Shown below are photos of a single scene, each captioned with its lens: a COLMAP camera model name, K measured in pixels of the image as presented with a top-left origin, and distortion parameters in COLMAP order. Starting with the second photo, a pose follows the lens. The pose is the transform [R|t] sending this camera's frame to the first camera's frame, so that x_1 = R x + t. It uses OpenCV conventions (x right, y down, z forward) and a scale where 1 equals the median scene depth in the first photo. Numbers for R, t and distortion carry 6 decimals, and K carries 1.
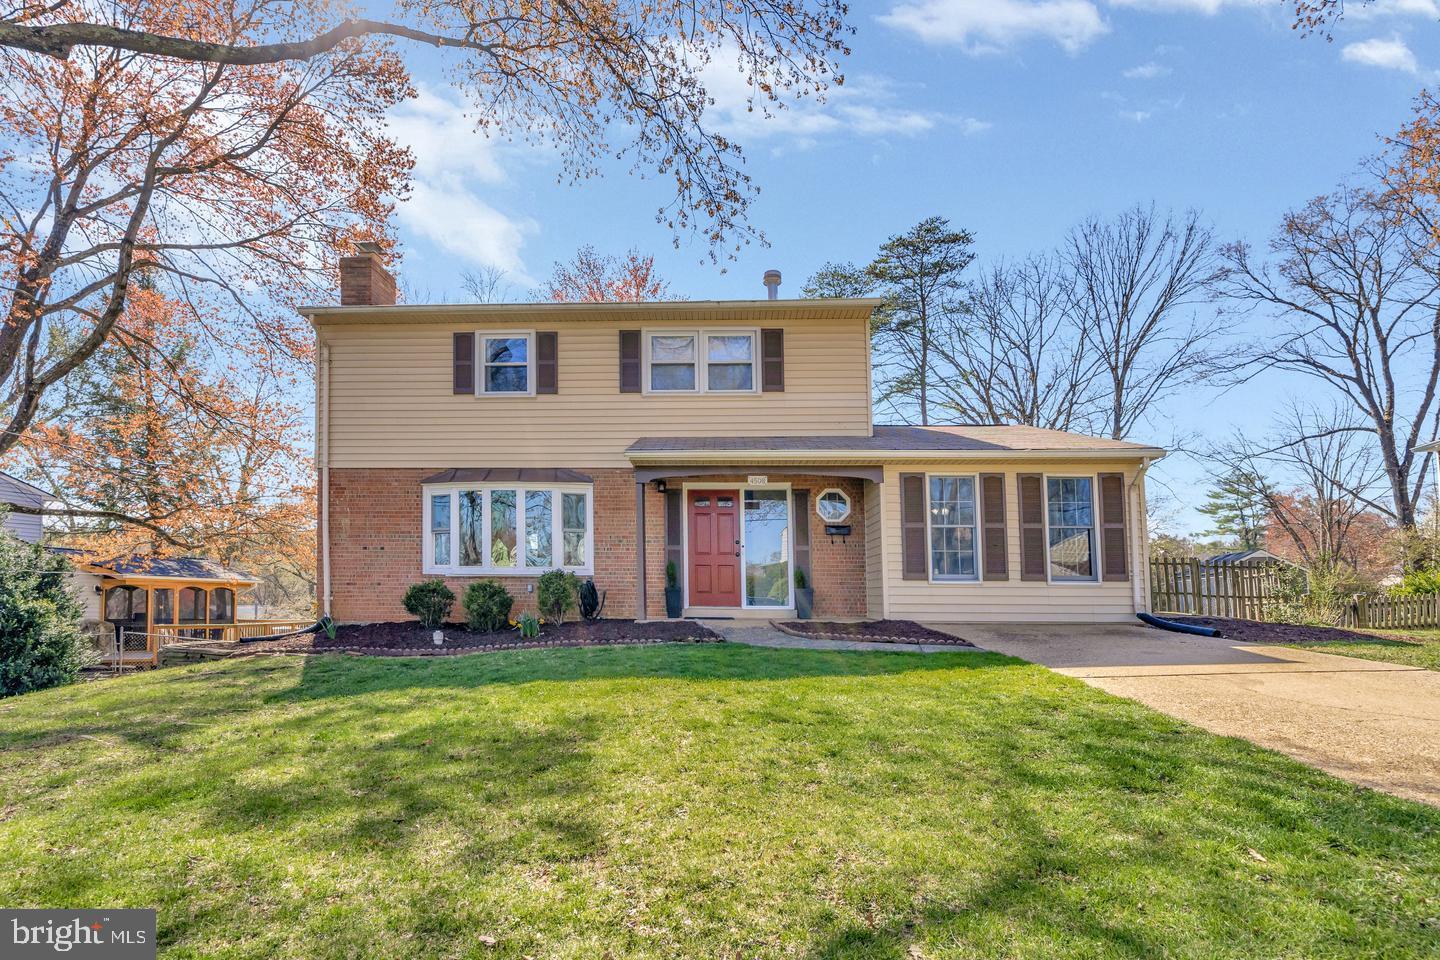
lens RADIAL K [[655.8, 0, 720.2], [0, 655.8, 497.3], [0, 0, 1]] dist [-0.003103, -0.000280]
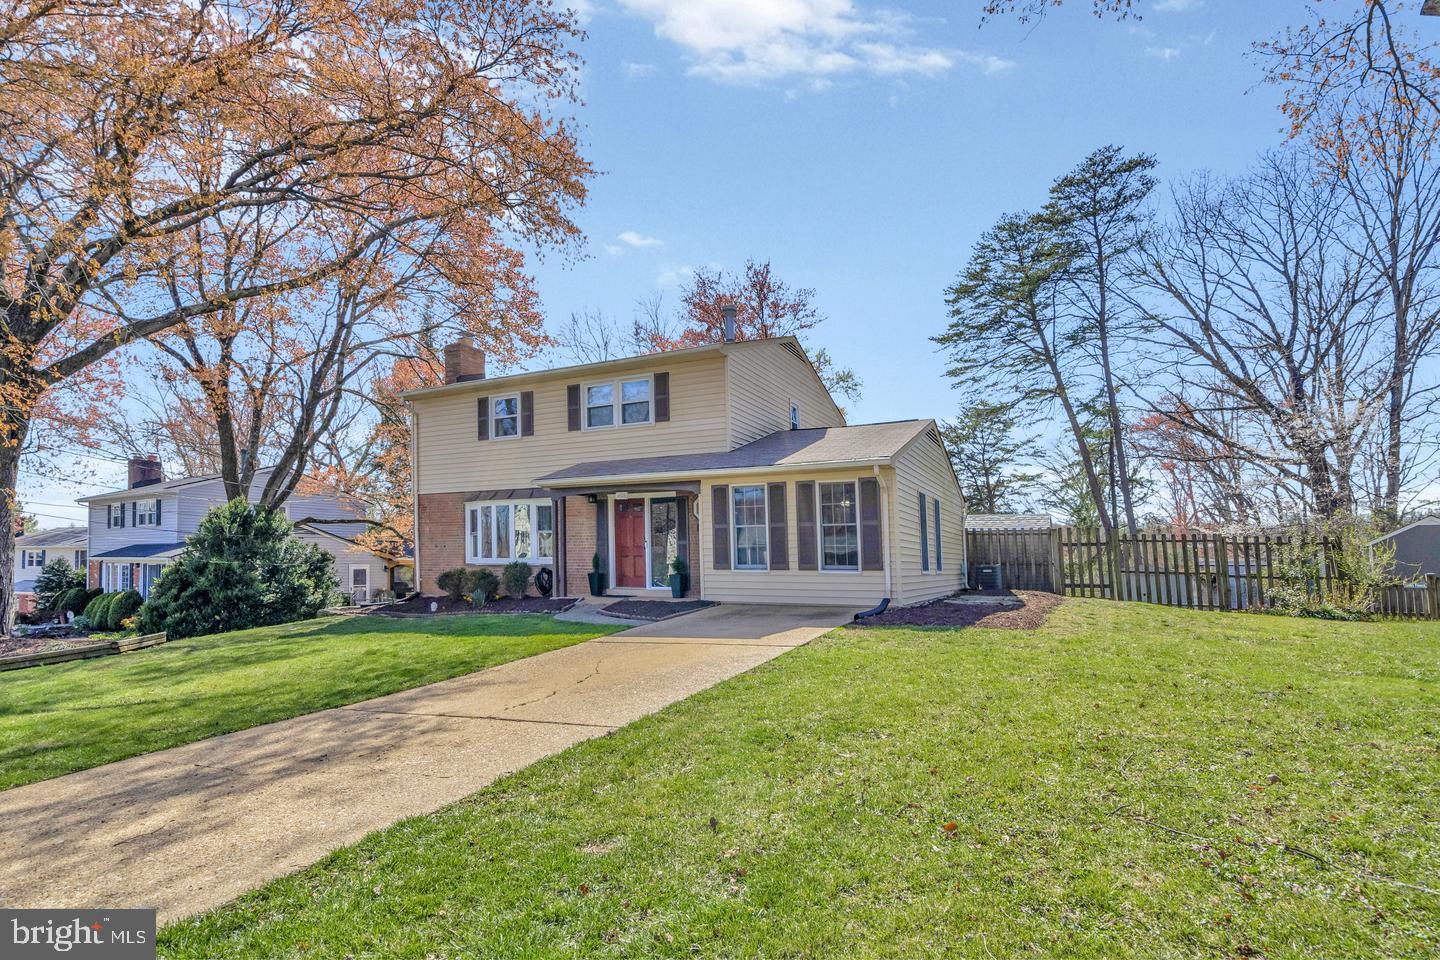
lens RADIAL K [[668.8, 0, 726.1], [0, 668.8, 466.6], [0, 0, 1]] dist [-0.001317, -0.000427]
pose [[0.918417, -0.060115, -0.391020, 0.700660], [0.059921, 0.998122, -0.012710, -0.047698], [0.391050, -0.011757, 0.920294, -0.167856]]
